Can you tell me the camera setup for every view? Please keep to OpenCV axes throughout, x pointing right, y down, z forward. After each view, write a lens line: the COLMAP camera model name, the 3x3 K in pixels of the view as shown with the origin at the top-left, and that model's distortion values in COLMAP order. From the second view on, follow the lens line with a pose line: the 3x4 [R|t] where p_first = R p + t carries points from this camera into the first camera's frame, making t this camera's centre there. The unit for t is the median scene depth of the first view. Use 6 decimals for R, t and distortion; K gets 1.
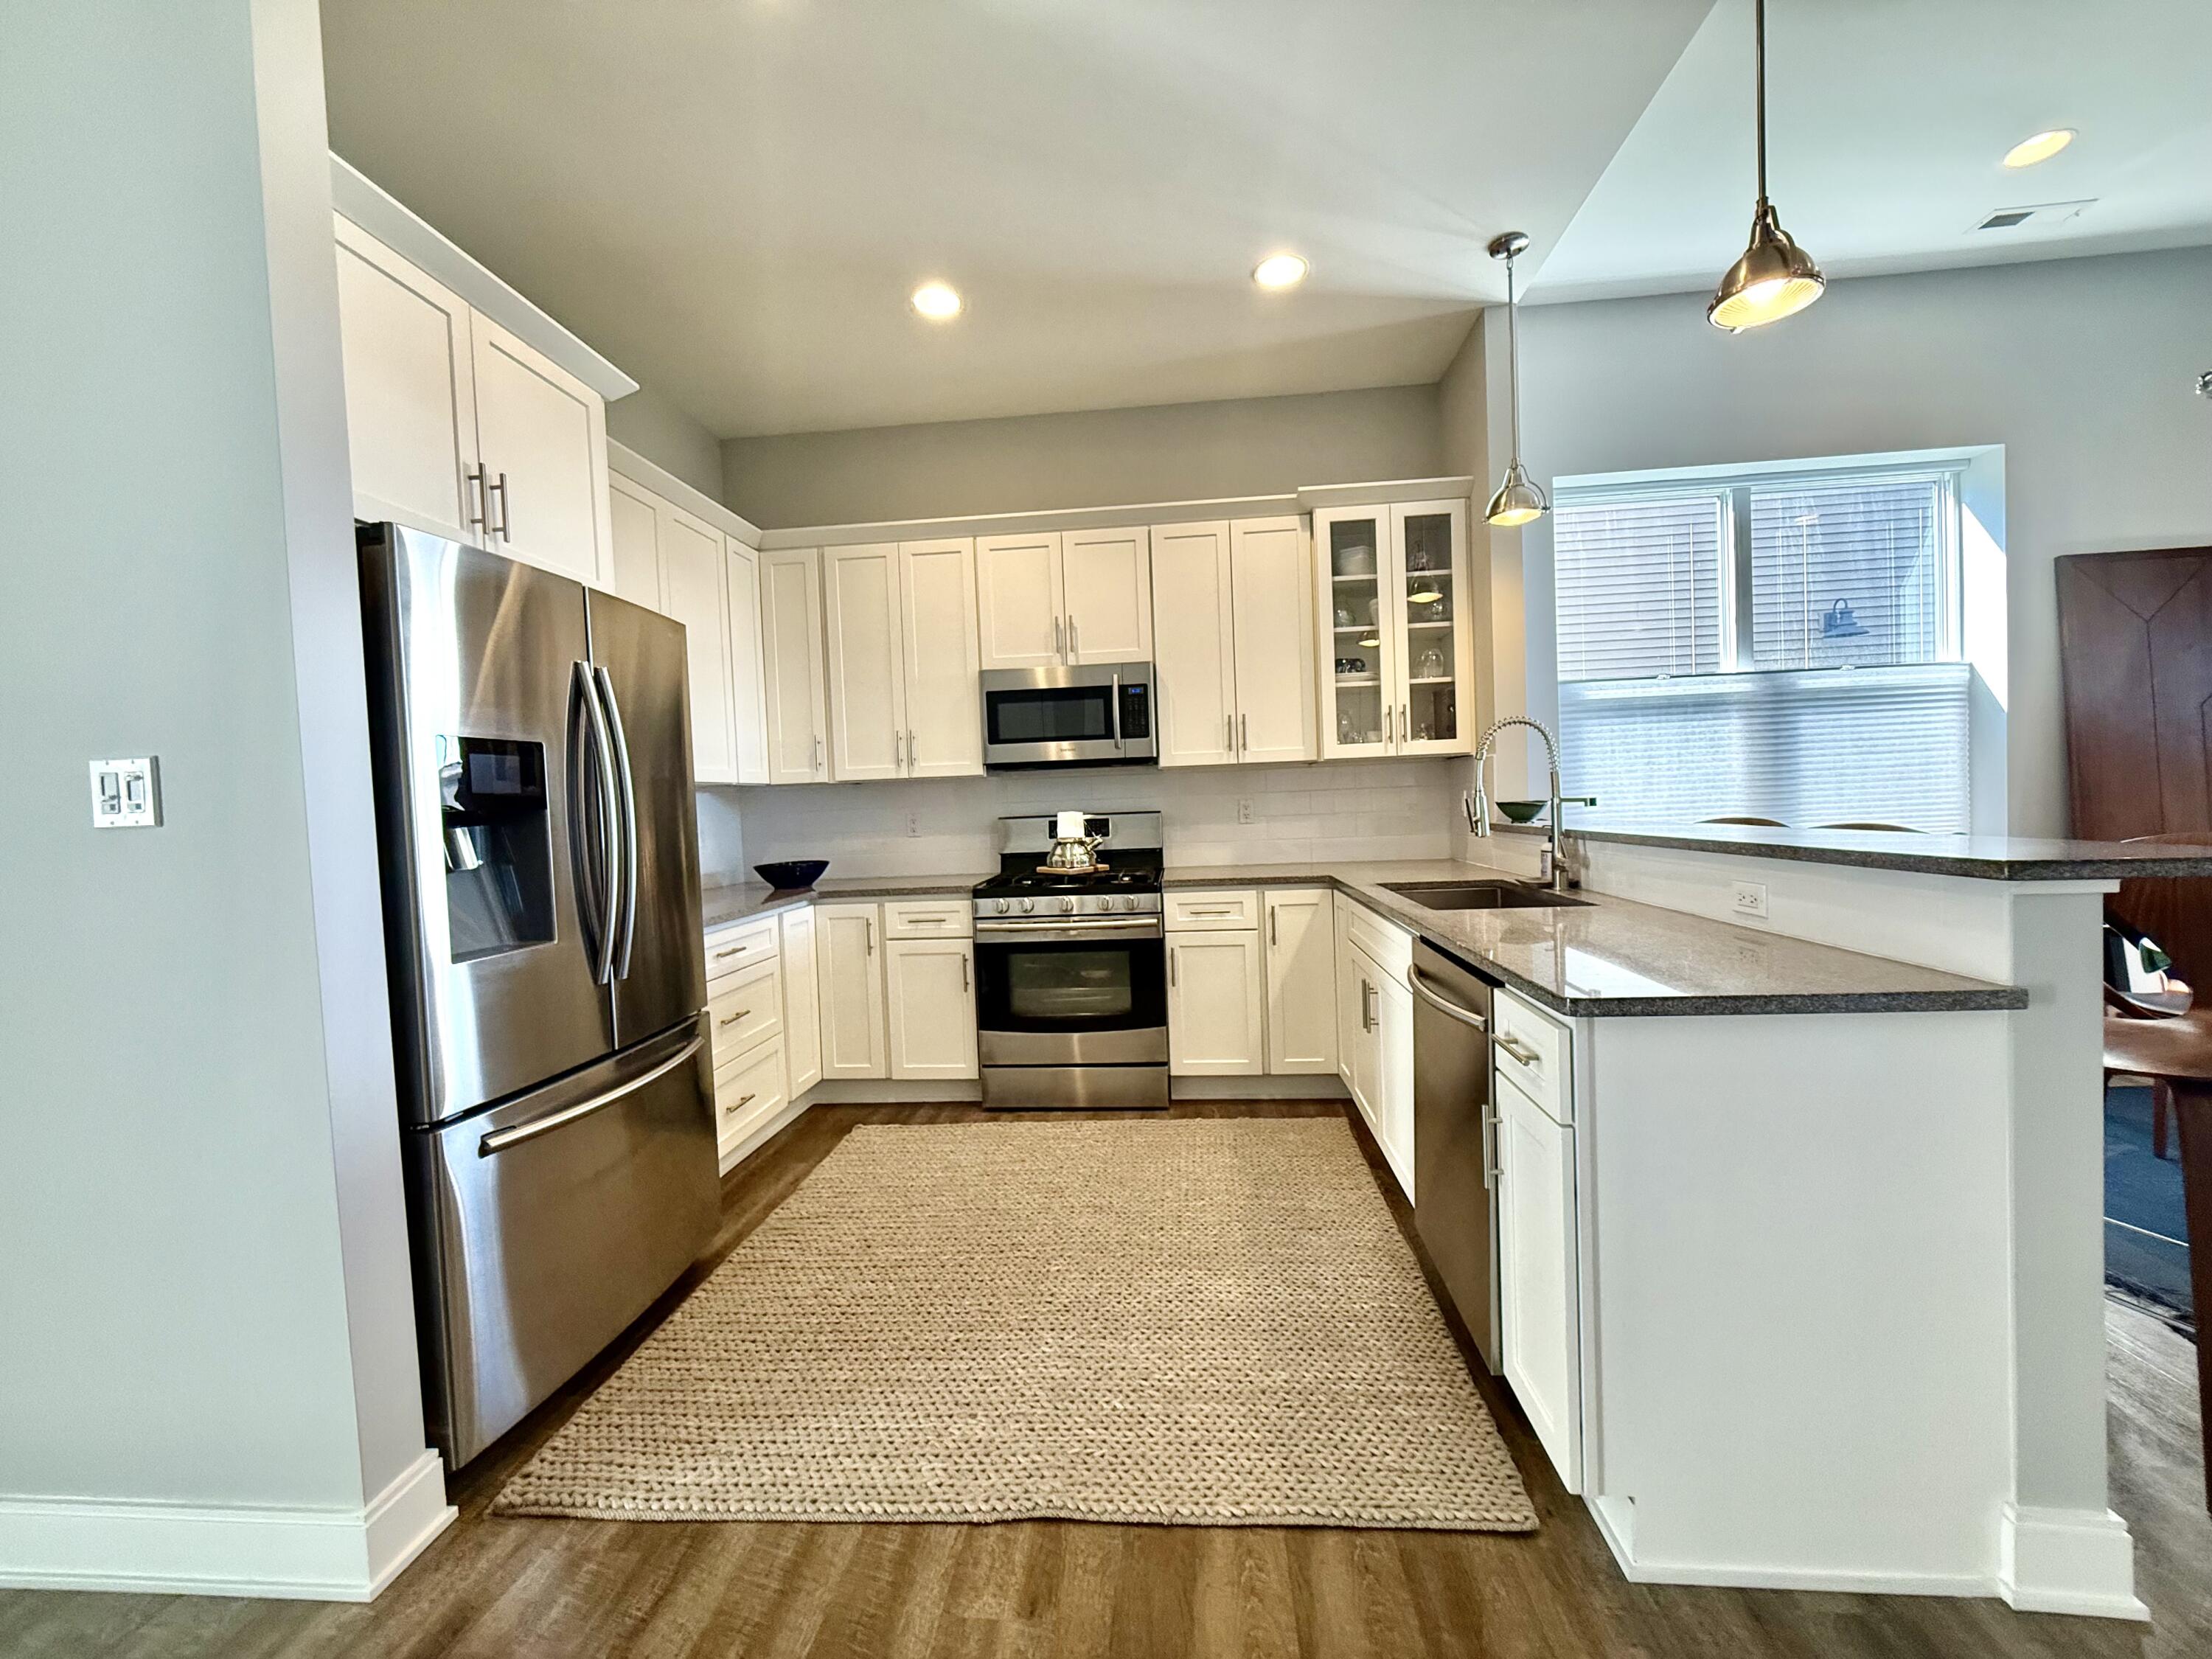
lens RADIAL K [[881.6, 0, 1108.5], [0, 881.6, 826.7], [0, 0, 1]] dist [0.001641, 0.000380]
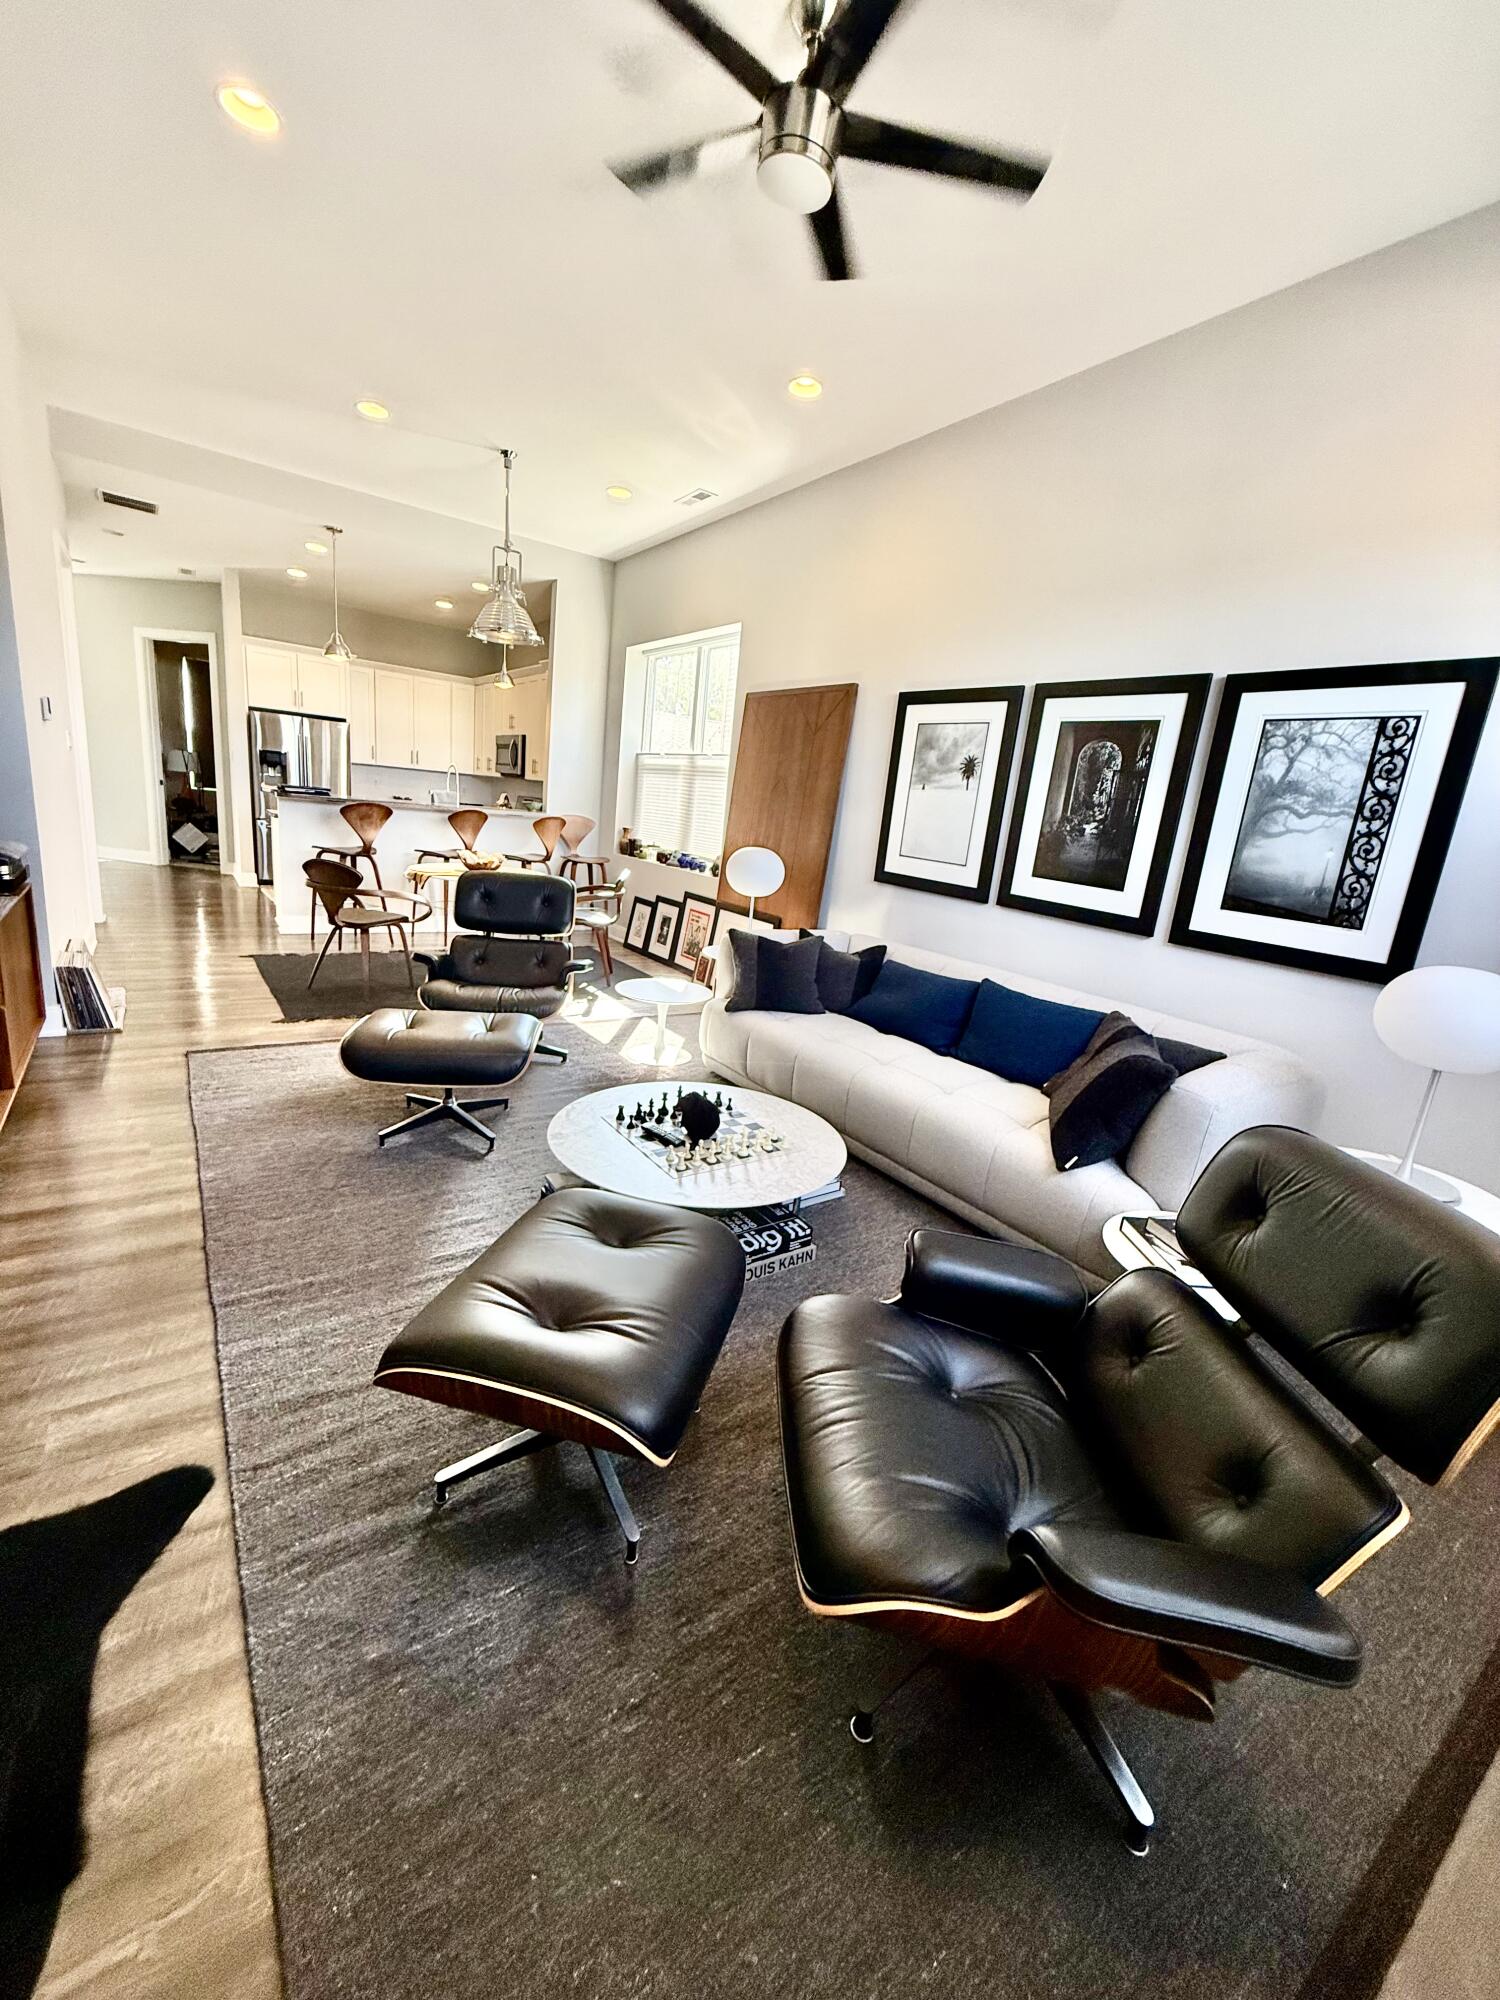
lens RADIAL K [[797.1, 0, 748.8], [0, 797.1, 995.5], [0, 0, 1]] dist [0.001641, 0.000380]
pose [[0.640502, 0.275088, -0.716996, 2.178476], [-0.142747, 0.960018, 0.240809, -0.111334], [0.754573, -0.051890, 0.654162, -0.023326]]
